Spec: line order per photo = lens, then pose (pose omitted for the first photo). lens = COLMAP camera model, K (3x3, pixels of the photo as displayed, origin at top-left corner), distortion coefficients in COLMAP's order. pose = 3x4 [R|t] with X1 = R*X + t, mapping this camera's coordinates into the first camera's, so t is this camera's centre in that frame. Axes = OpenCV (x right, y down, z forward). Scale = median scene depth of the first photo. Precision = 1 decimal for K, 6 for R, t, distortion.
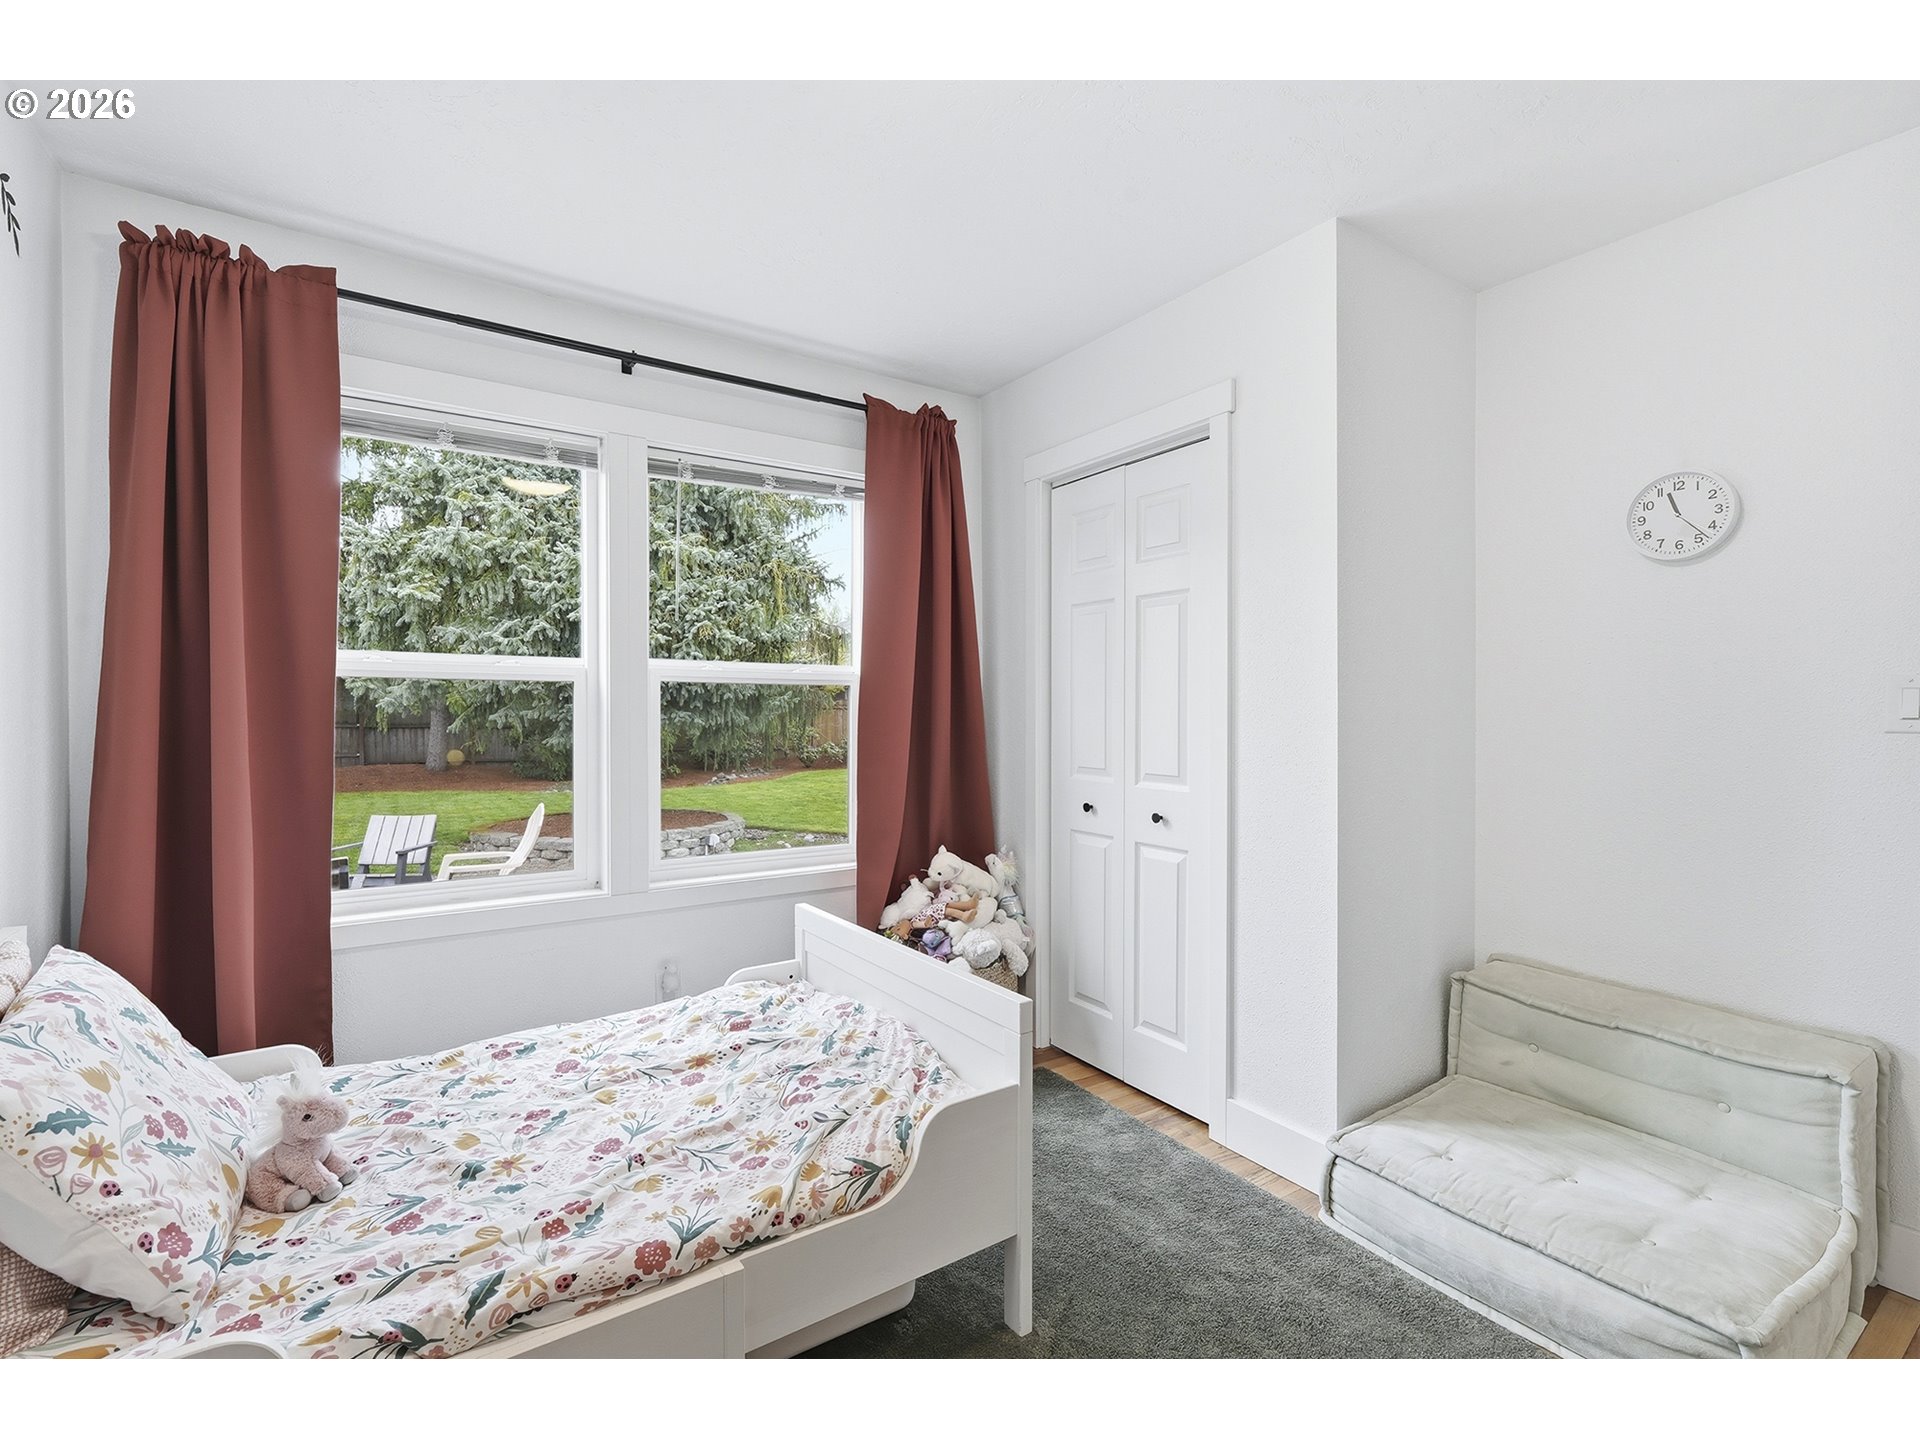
lens RADIAL K [[873.0, 0, 958.1], [0, 873.0, 721.3], [0, 0, 1]] dist [-0.012209, 0.004974]
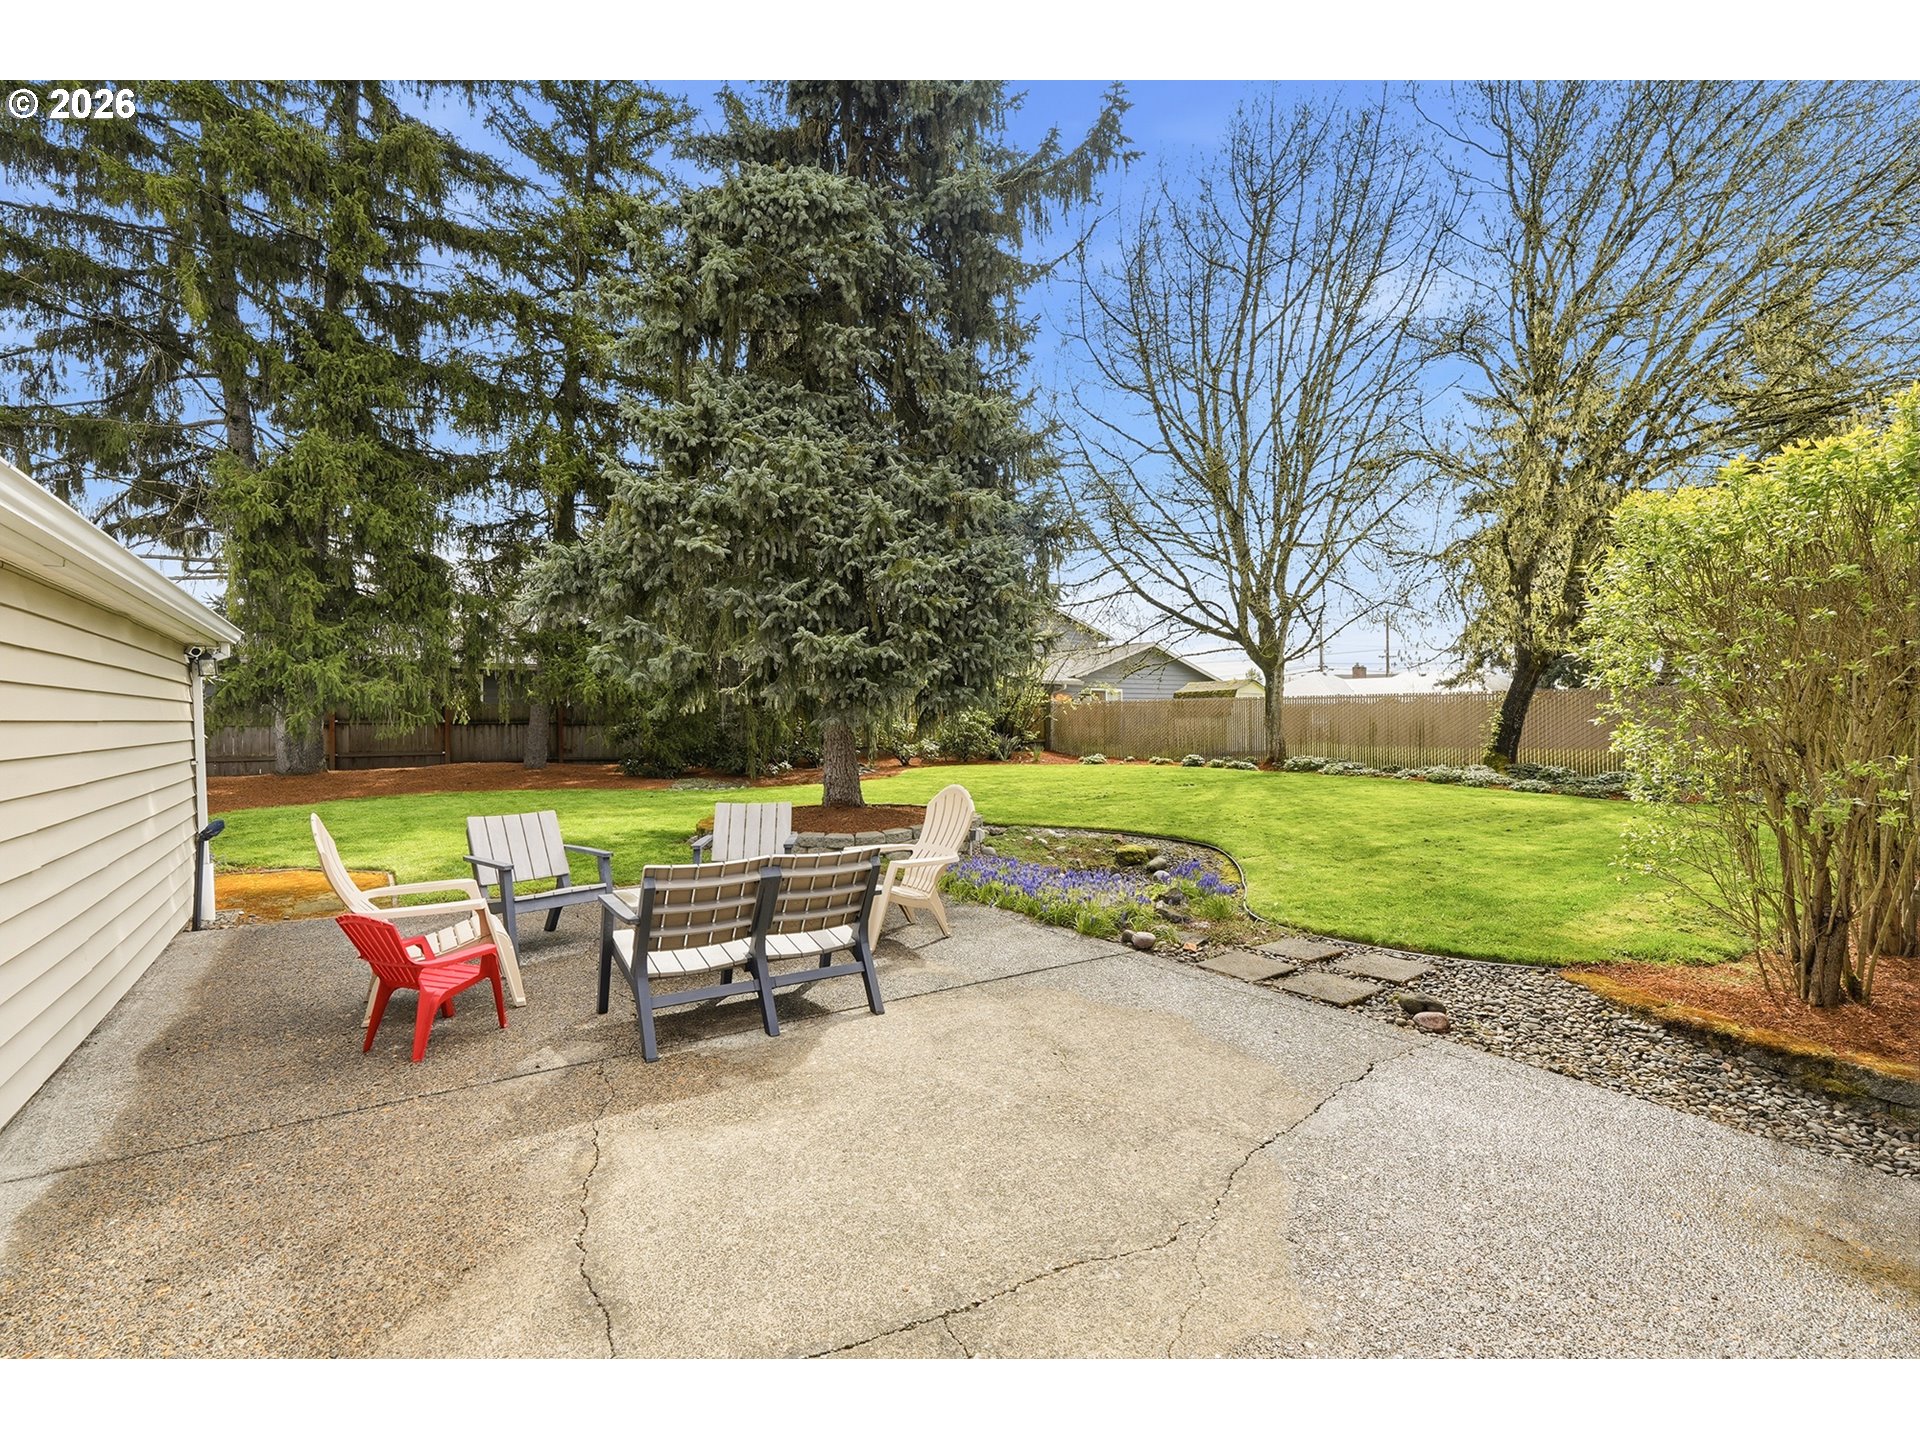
lens RADIAL K [[857.6, 0, 957.4], [0, 857.6, 717.6], [0, 0, 1]] dist [-0.008261, 0.003478]
pose [[0.999530, 0.002586, 0.030533, -0.338815], [-0.002242, 0.999934, -0.011289, 0.027208], [-0.030560, 0.011215, 0.999470, 0.122741]]
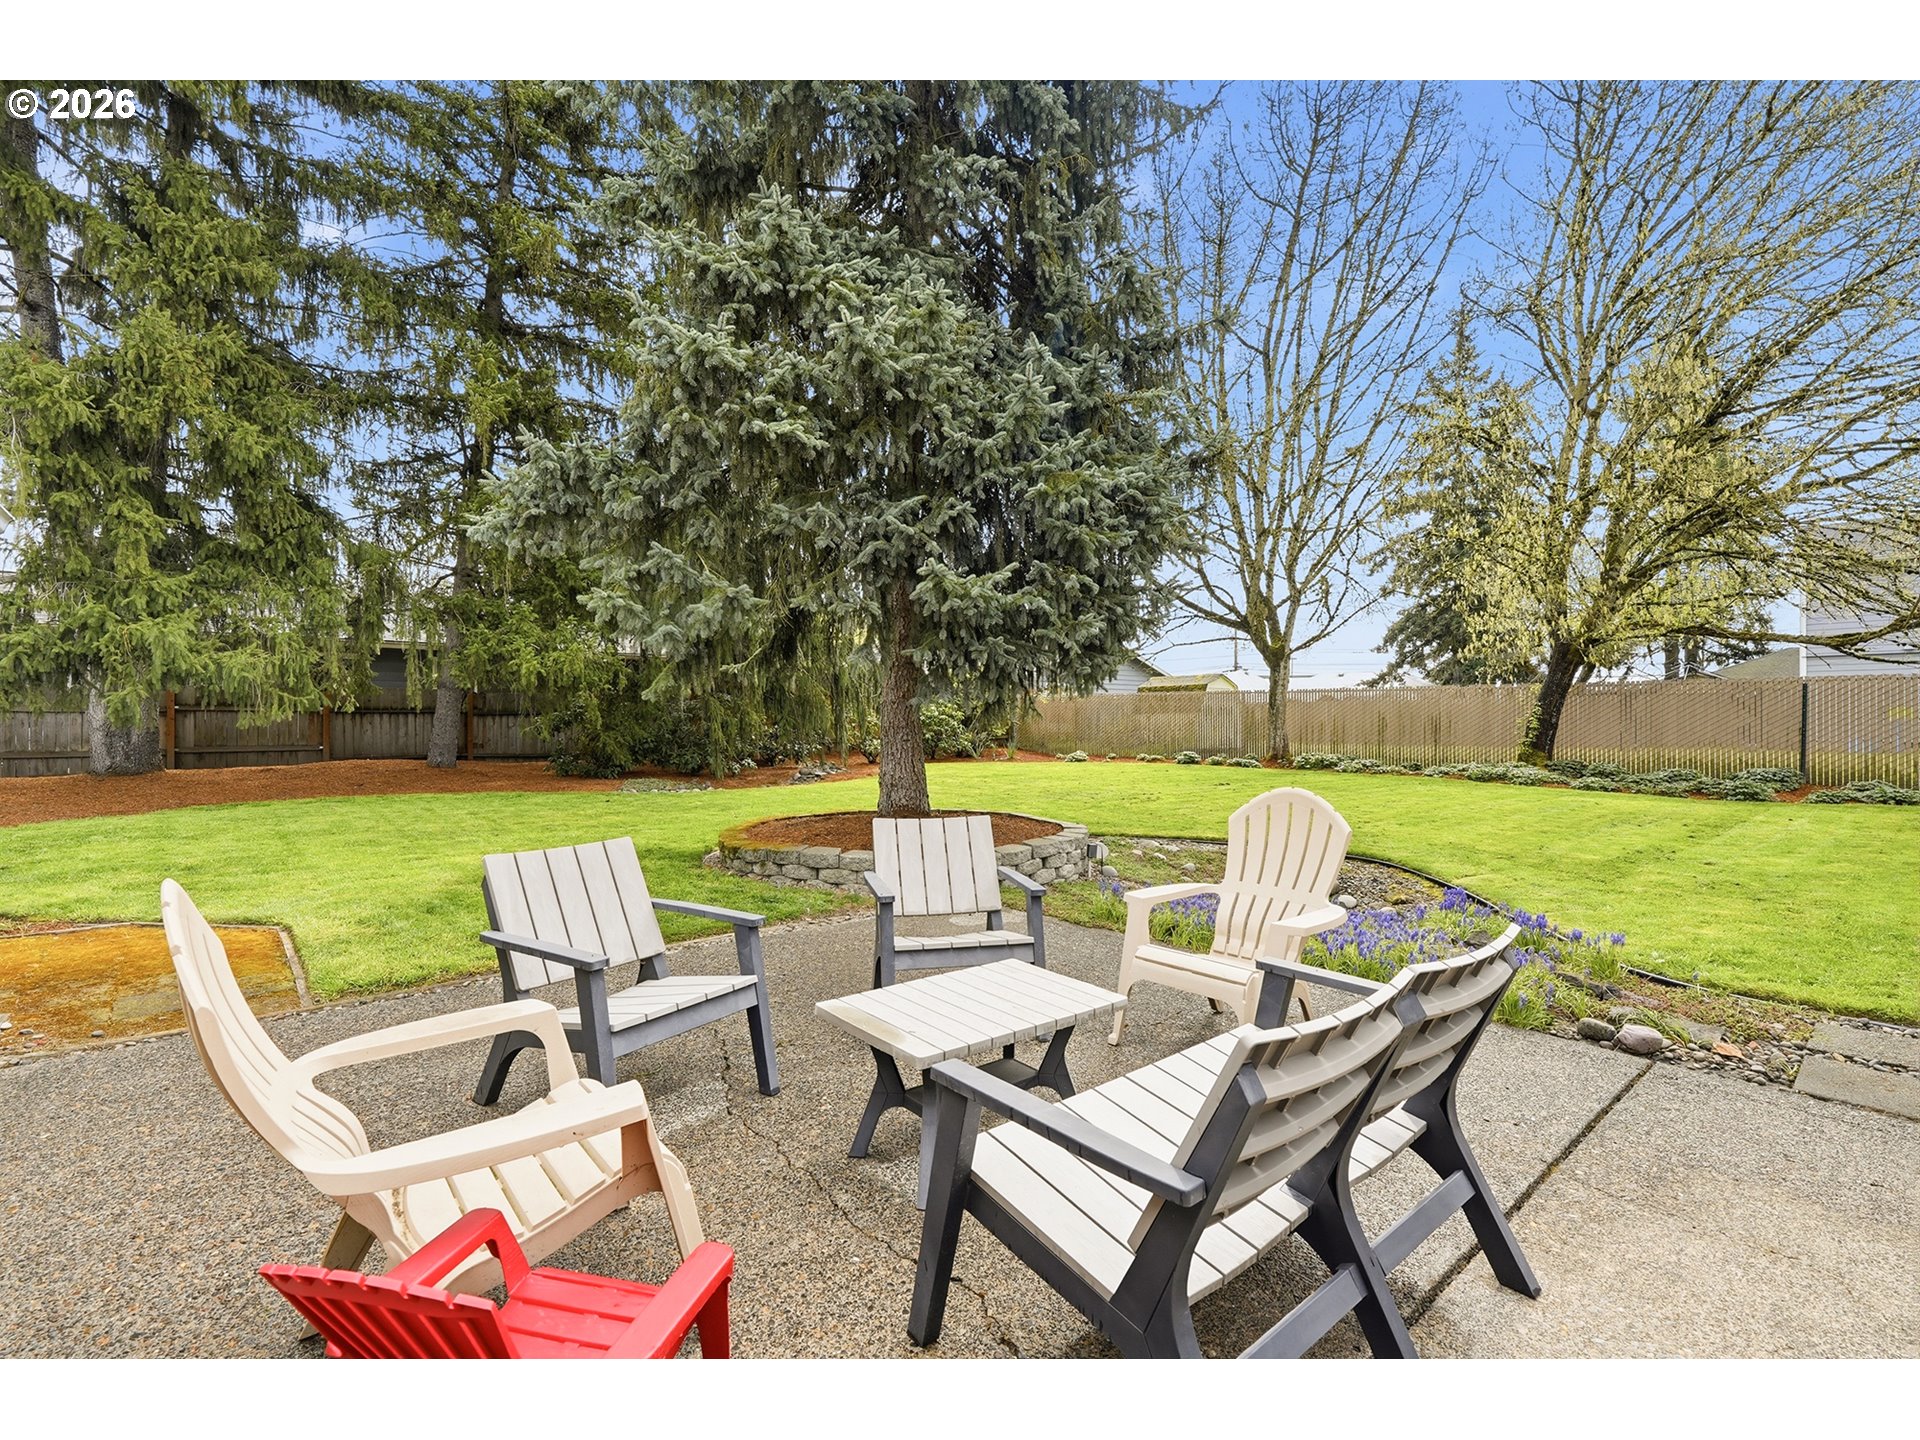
lens RADIAL K [[857.6, 0, 957.4], [0, 857.6, 717.6], [0, 0, 1]] dist [-0.008261, 0.003478]
pose [[0.989263, 0.008017, 0.145929, -0.503817], [-0.006533, 0.999922, -0.010652, 0.040491], [-0.146003, 0.009584, 0.989238, 0.351559]]
